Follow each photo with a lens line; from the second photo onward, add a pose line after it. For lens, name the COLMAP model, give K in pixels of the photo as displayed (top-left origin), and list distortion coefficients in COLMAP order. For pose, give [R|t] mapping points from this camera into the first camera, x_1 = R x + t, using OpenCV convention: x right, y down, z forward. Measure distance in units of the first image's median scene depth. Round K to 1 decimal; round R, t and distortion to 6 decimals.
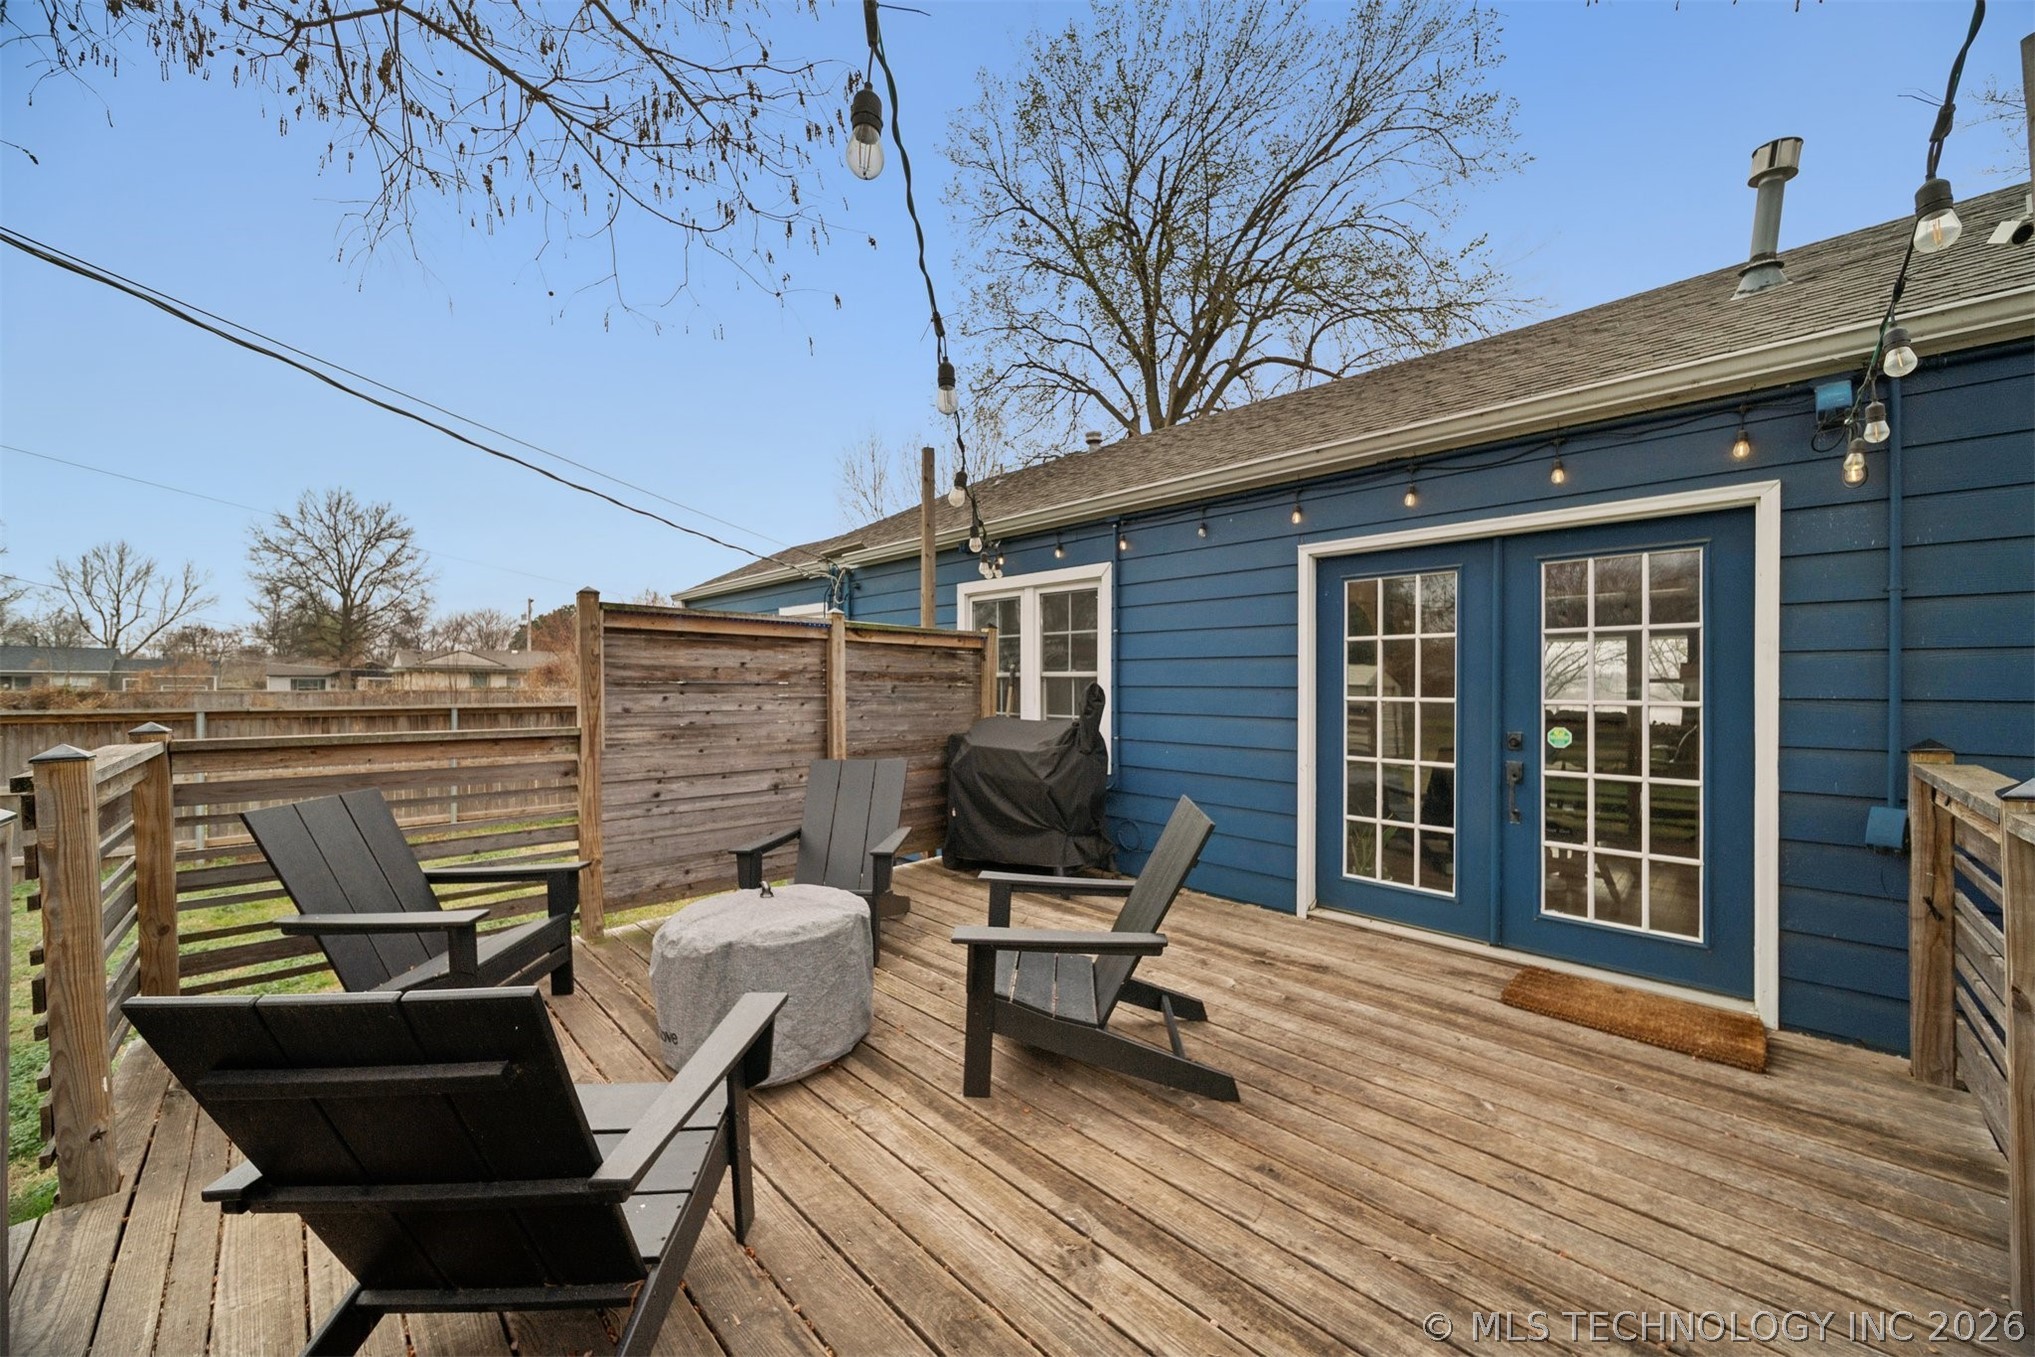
lens RADIAL K [[732.6, 0, 1031.2], [0, 732.6, 685.6], [0, 0, 1]] dist [-0.000053, -0.000060]
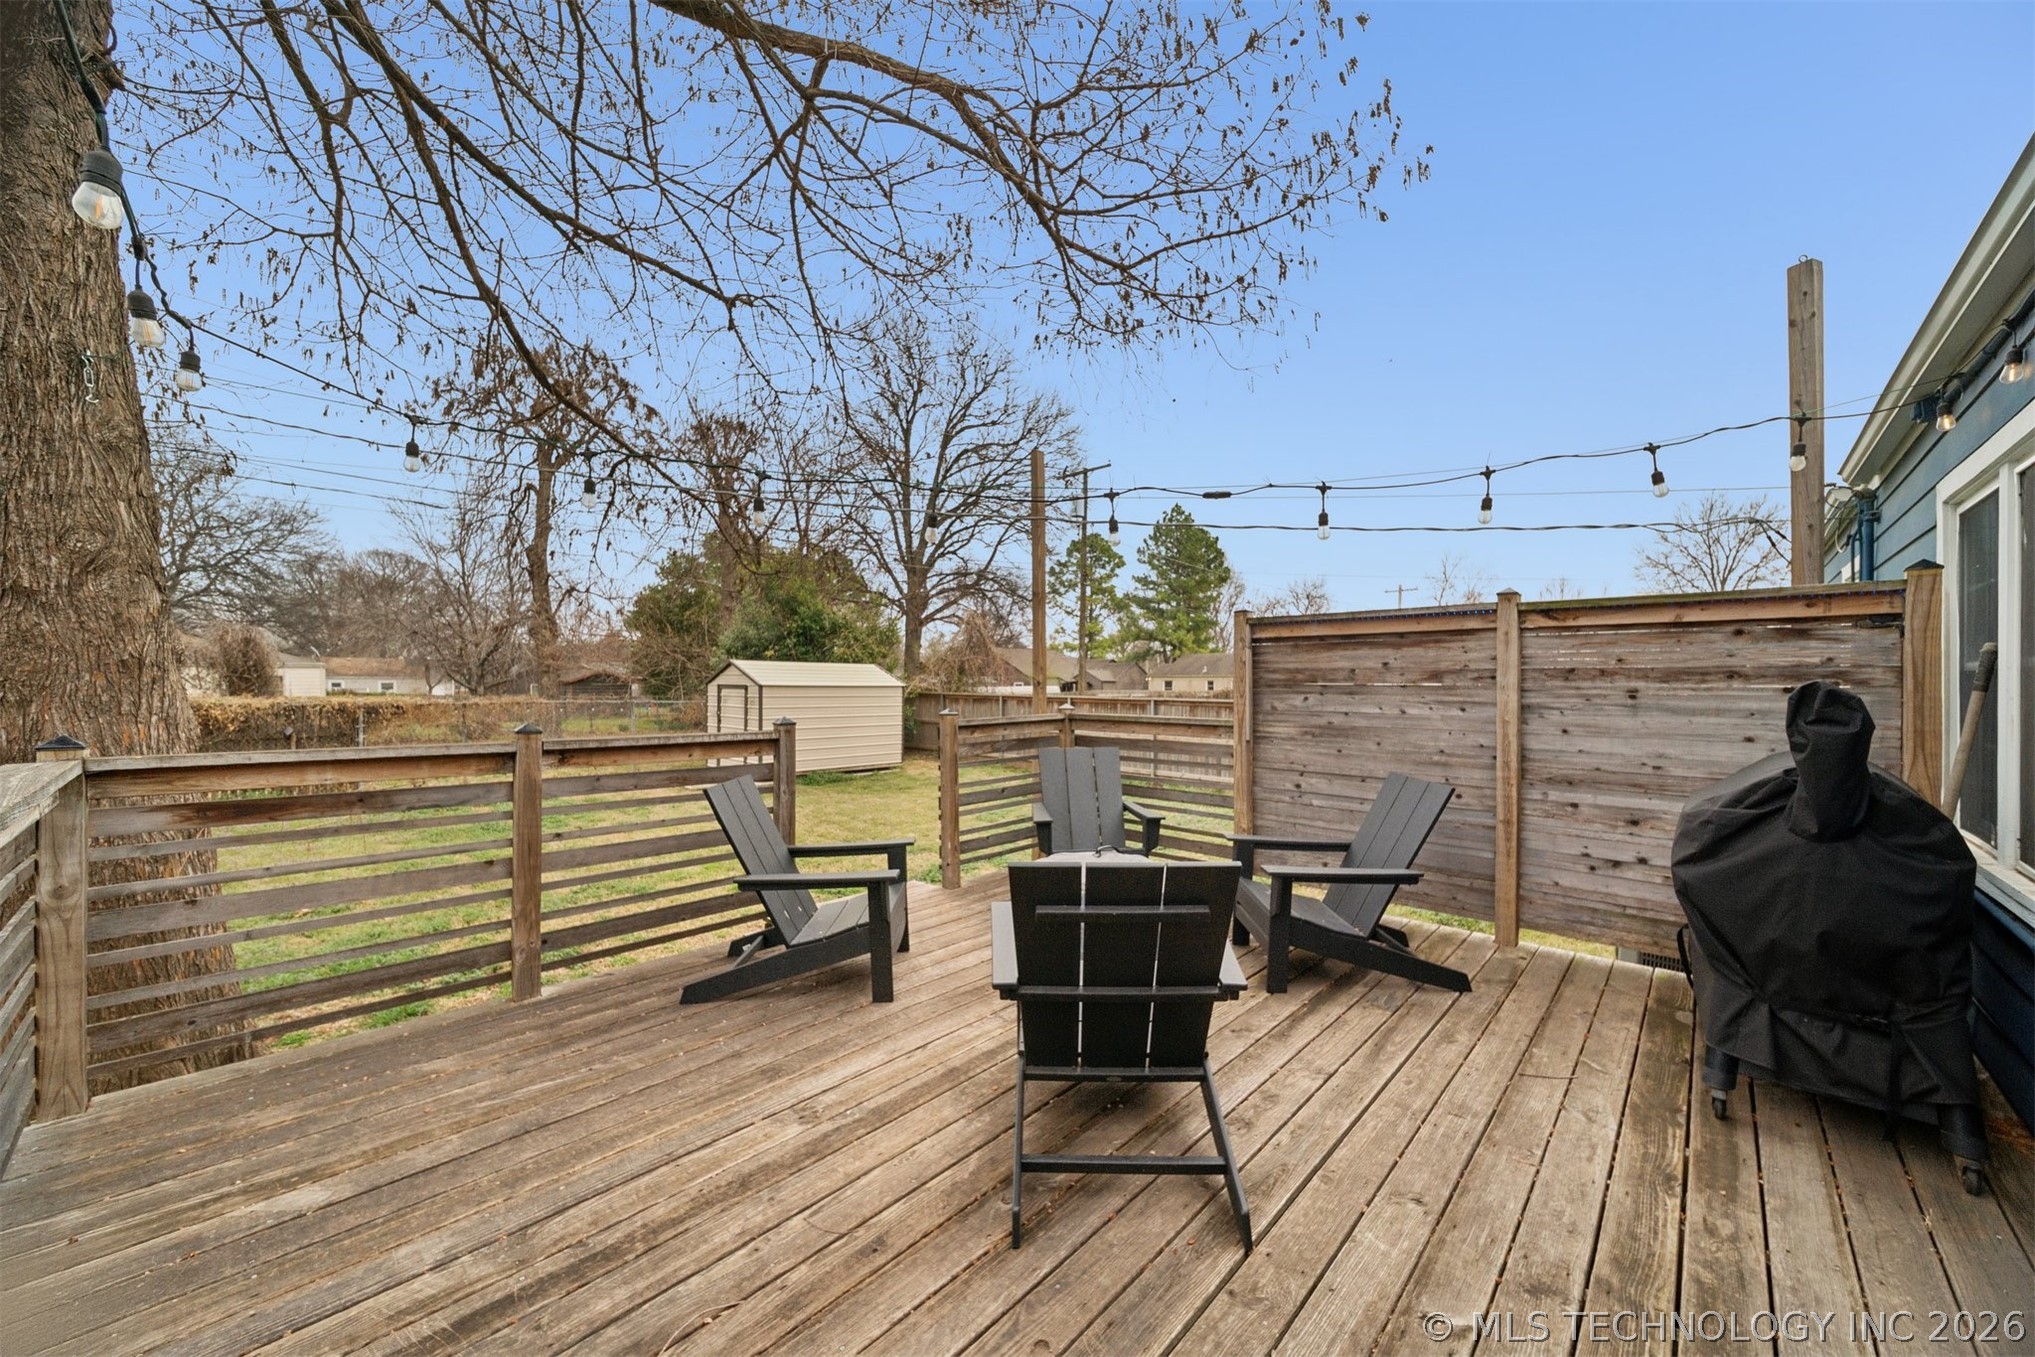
lens RADIAL K [[732.6, 0, 1031.2], [0, 732.6, 685.6], [0, 0, 1]] dist [-0.000053, -0.000060]
pose [[0.022333, -0.001102, -0.999750, 0.633475], [-0.003076, 0.999995, -0.001171, 0.000660], [0.999746, 0.003102, 0.022329, 0.618957]]
